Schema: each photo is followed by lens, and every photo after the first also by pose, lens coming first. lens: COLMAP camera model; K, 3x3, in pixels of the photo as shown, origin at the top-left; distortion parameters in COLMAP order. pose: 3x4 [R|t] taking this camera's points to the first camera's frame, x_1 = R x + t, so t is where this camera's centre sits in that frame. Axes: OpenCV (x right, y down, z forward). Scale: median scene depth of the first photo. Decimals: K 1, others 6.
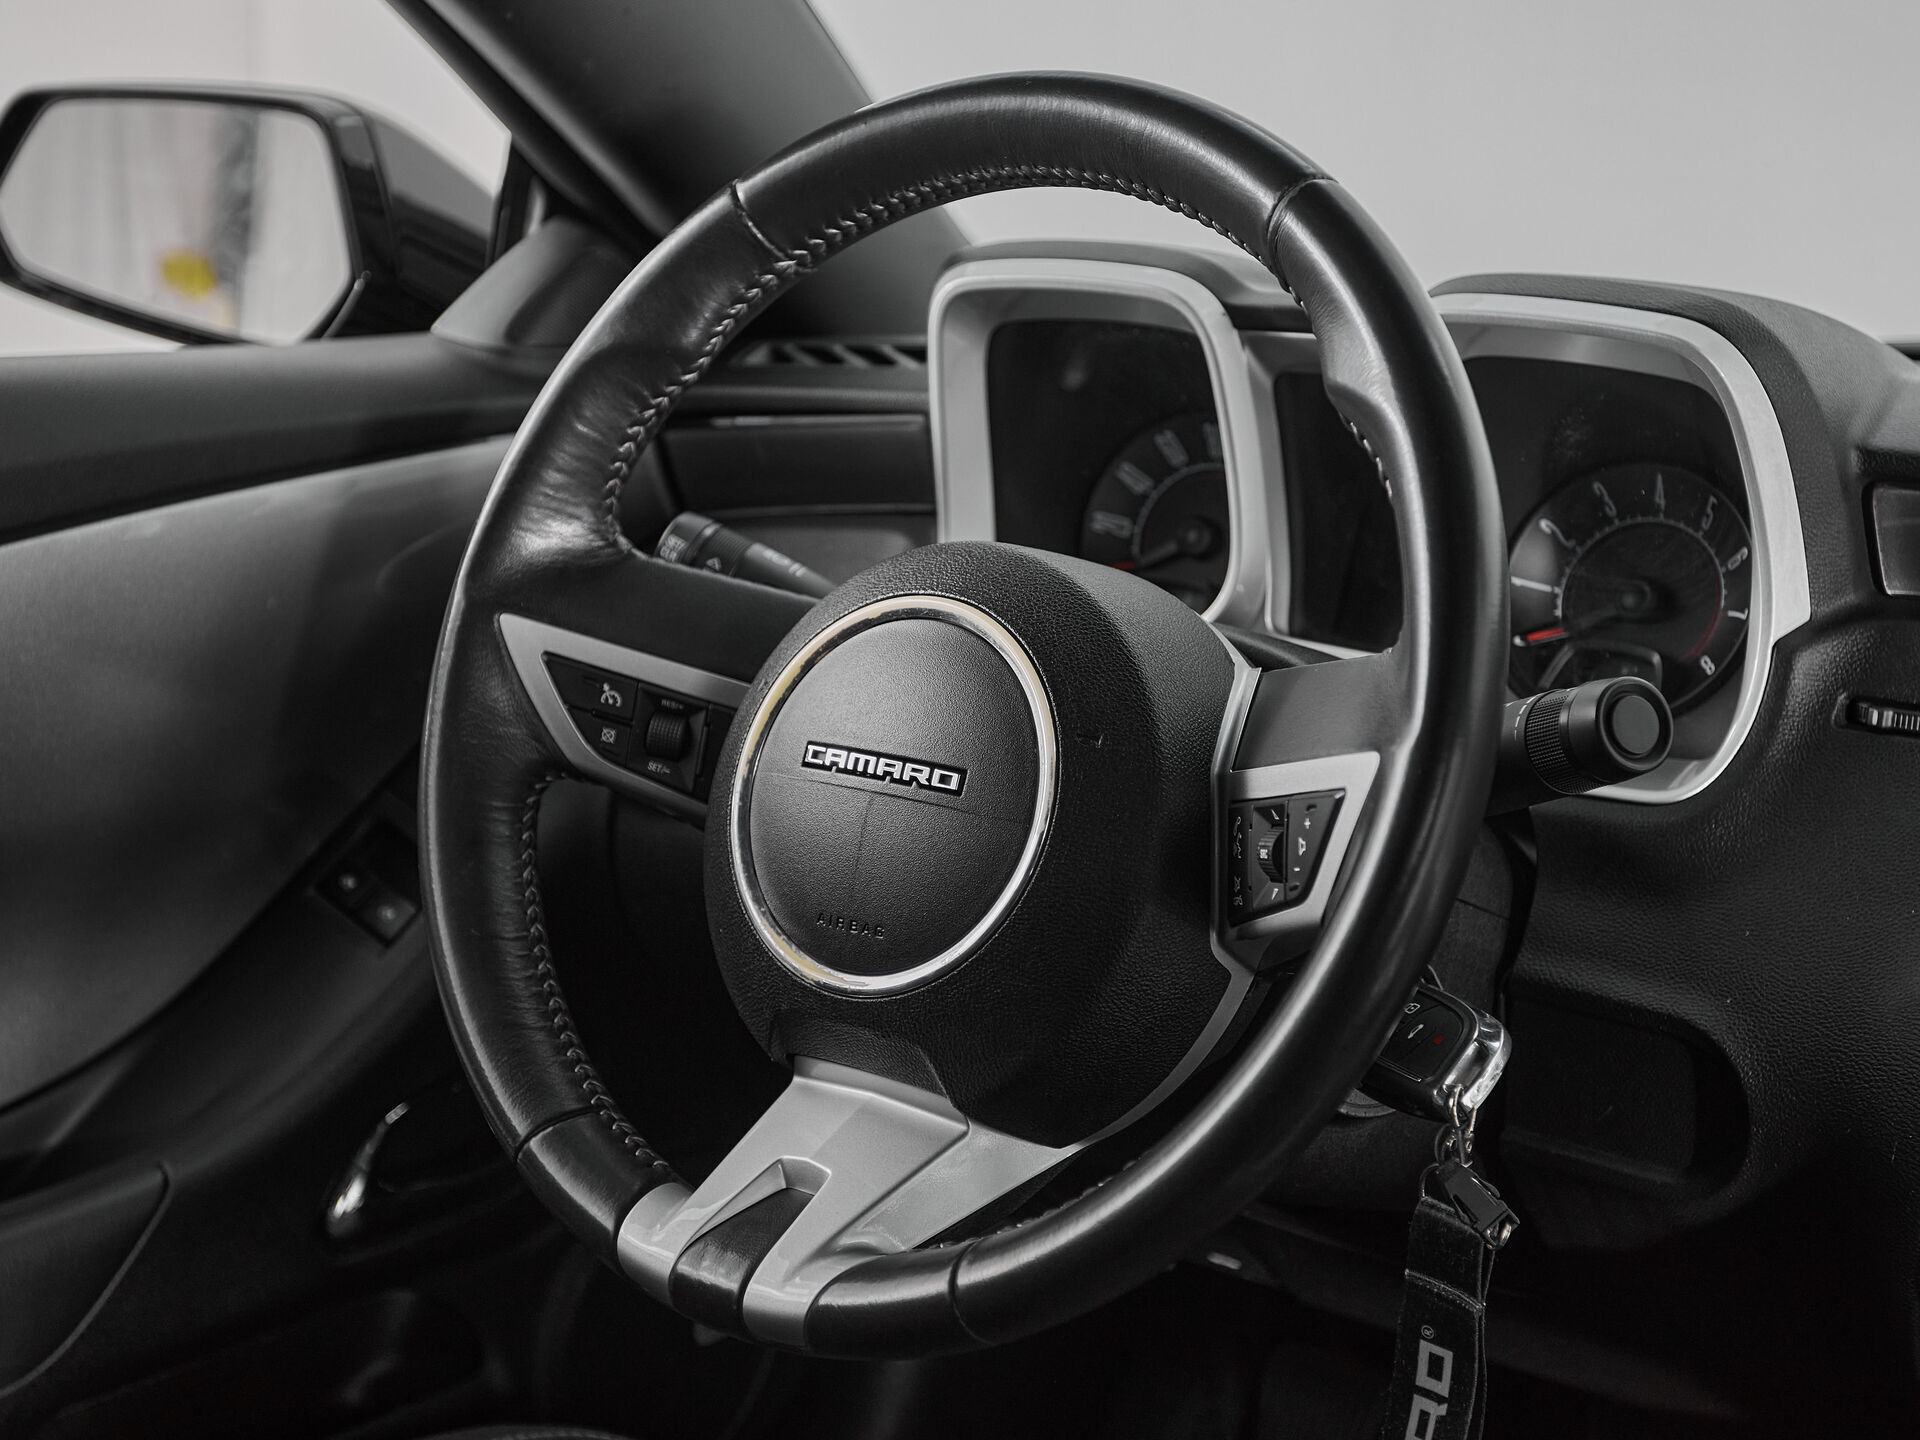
lens RADIAL K [[2670.4, 0, 960.0], [0, 2670.4, 720.0], [0, 0, 1]] dist [0.023192, 0.060628]
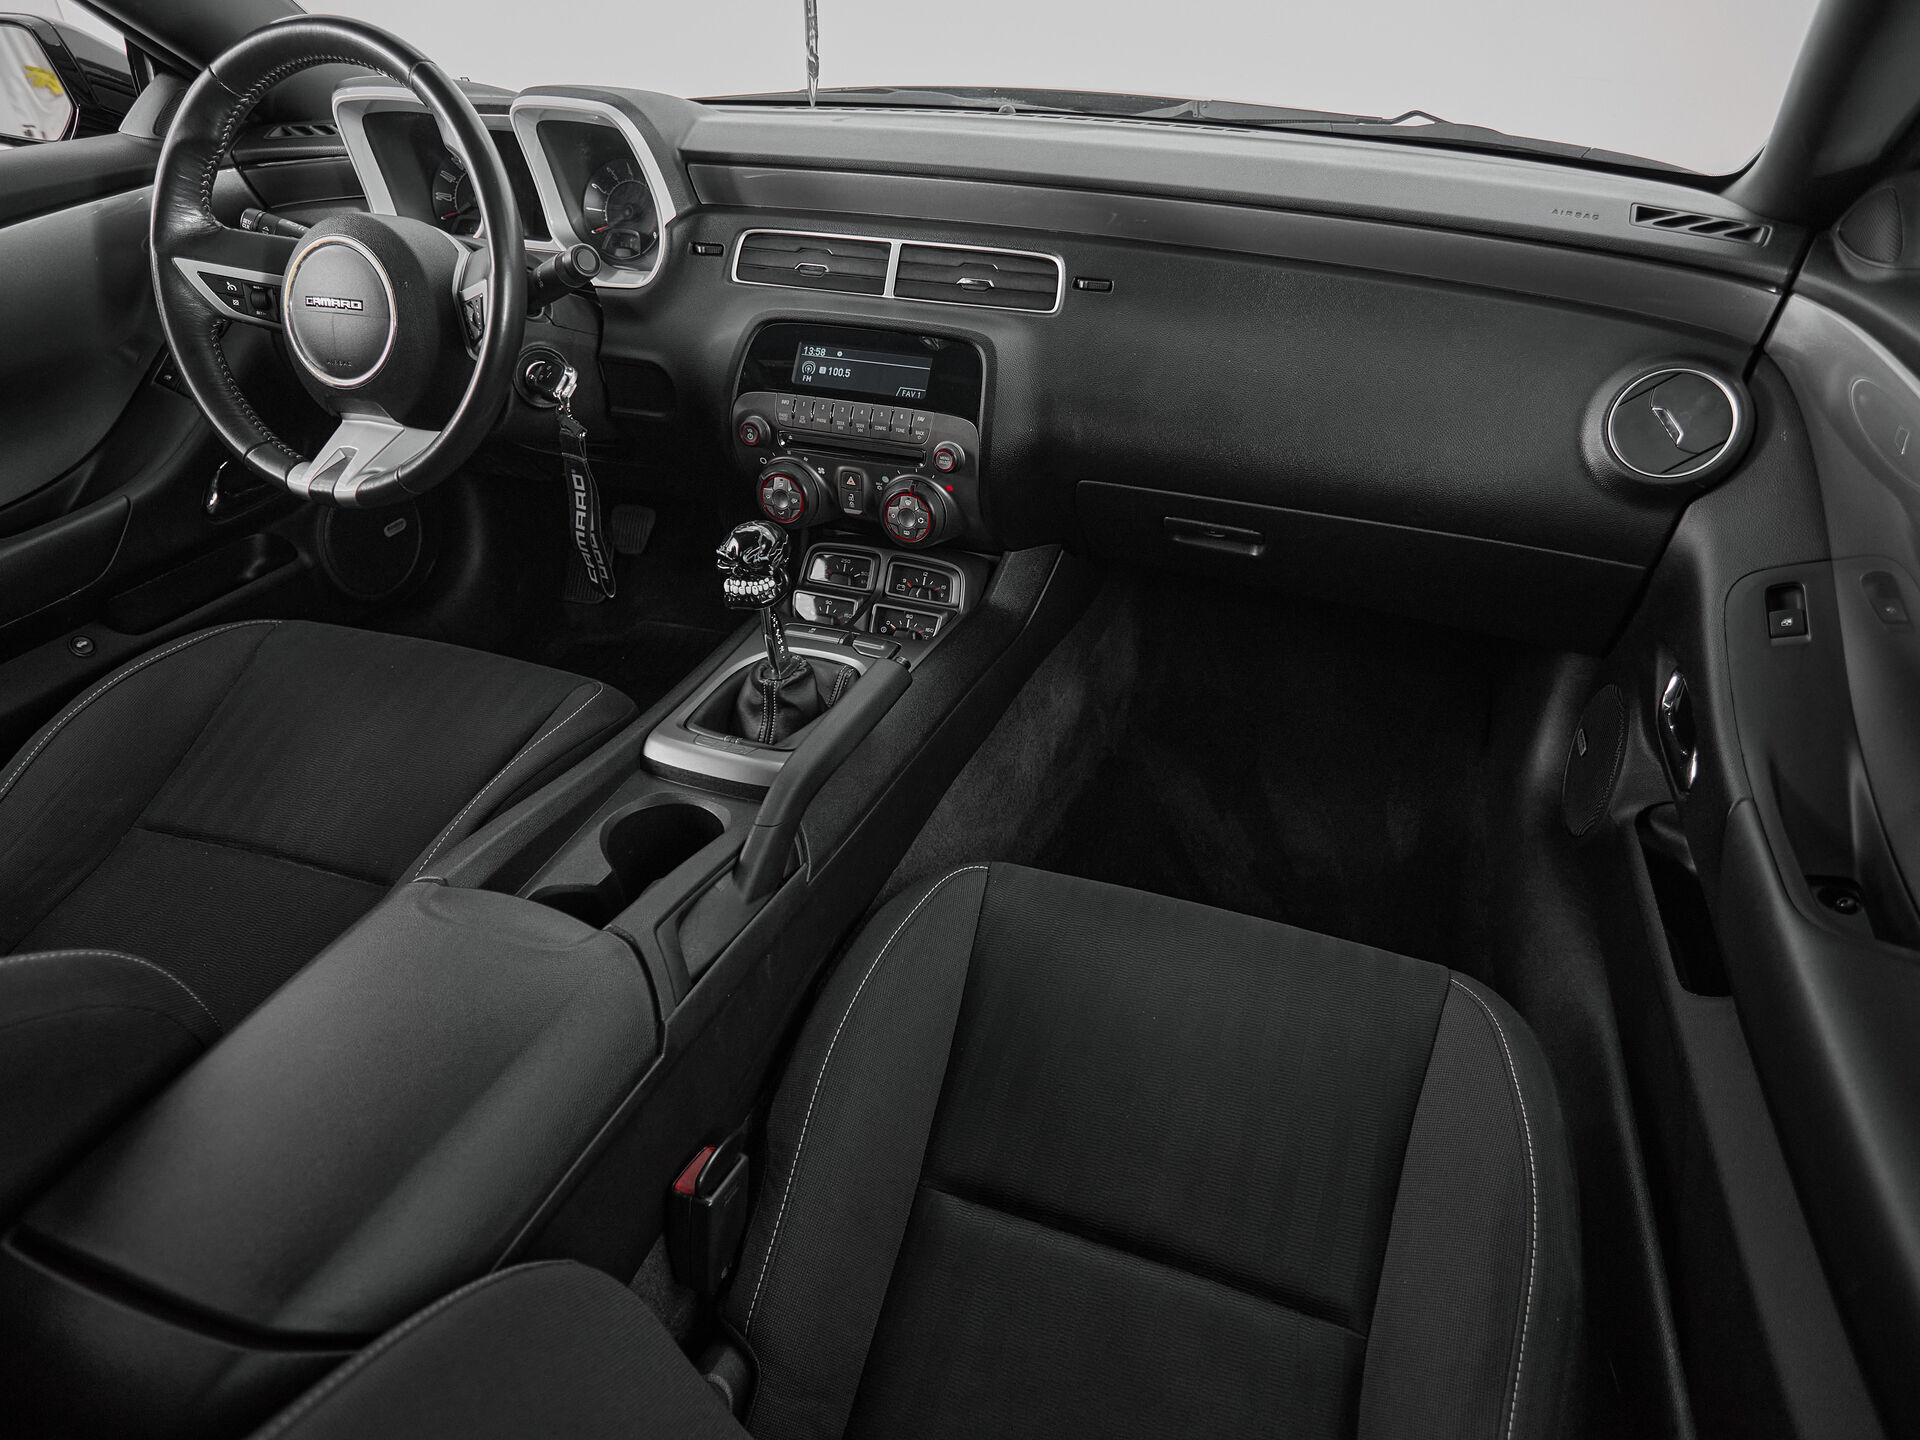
lens RADIAL K [[1103.1, 0, 993.3], [0, 1103.1, 745.6], [0, 0, 1]] dist [-0.001152, -0.002995]
pose [[0.939424, -0.215741, 0.266342, 0.198420], [0.091546, 0.906758, 0.411593, 0.024364], [-0.330305, -0.362278, 0.871581, -0.393882]]
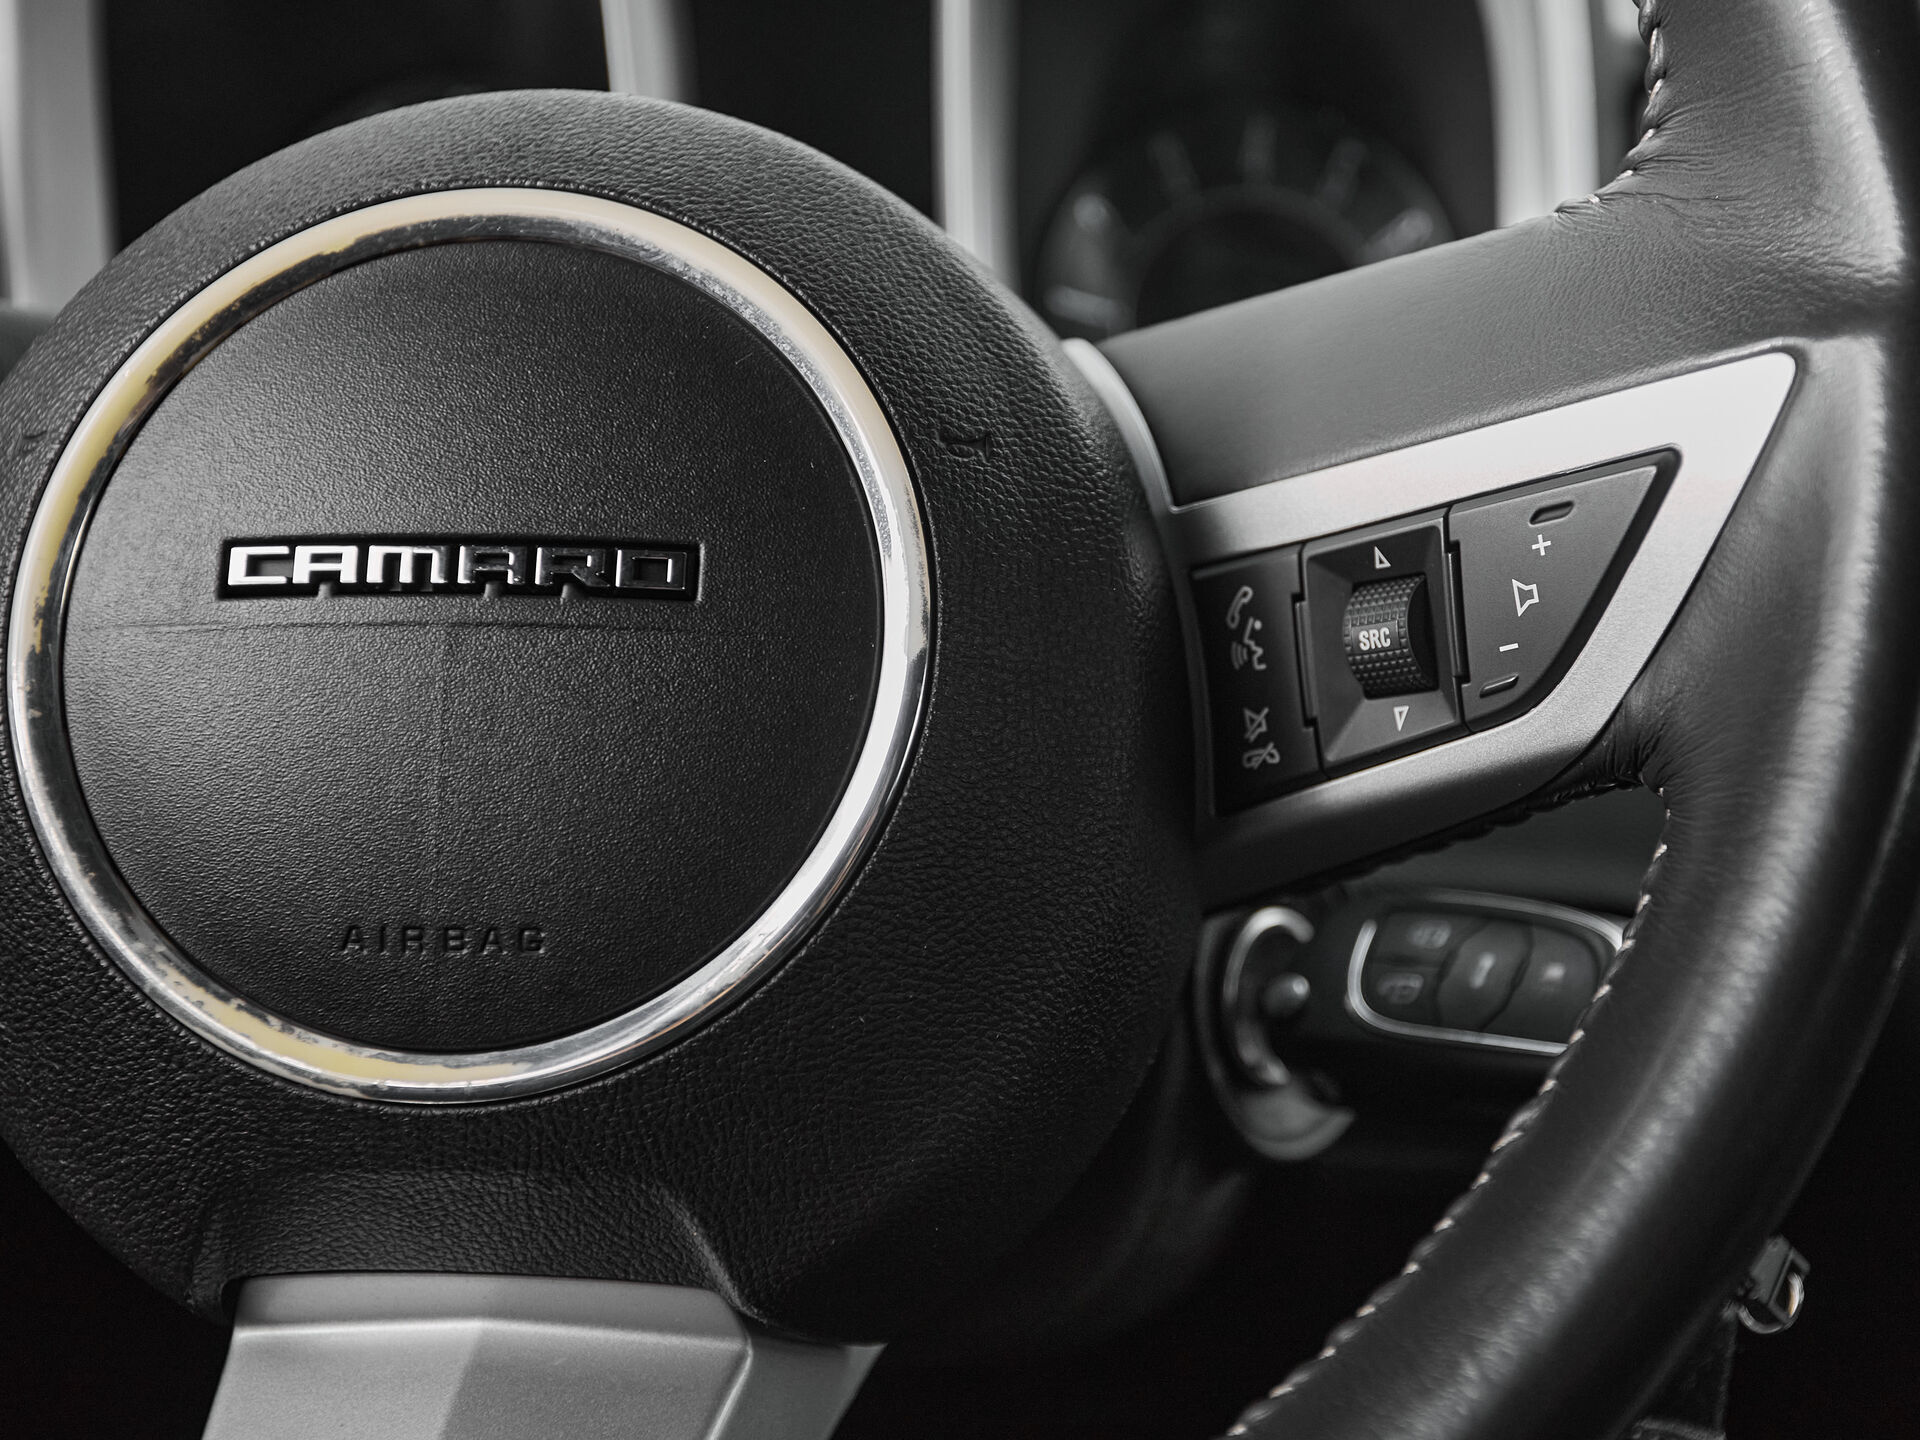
lens RADIAL K [[2670.4, 0, 960.0], [0, 2670.4, 720.0], [0, 0, 1]] dist [0.023192, 0.060628]
pose [[0.831181, -0.107552, 0.545501, -0.181988], [0.121026, 0.992585, 0.011292, 0.042594], [-0.542670, 0.056634, 0.838034, 0.541120]]
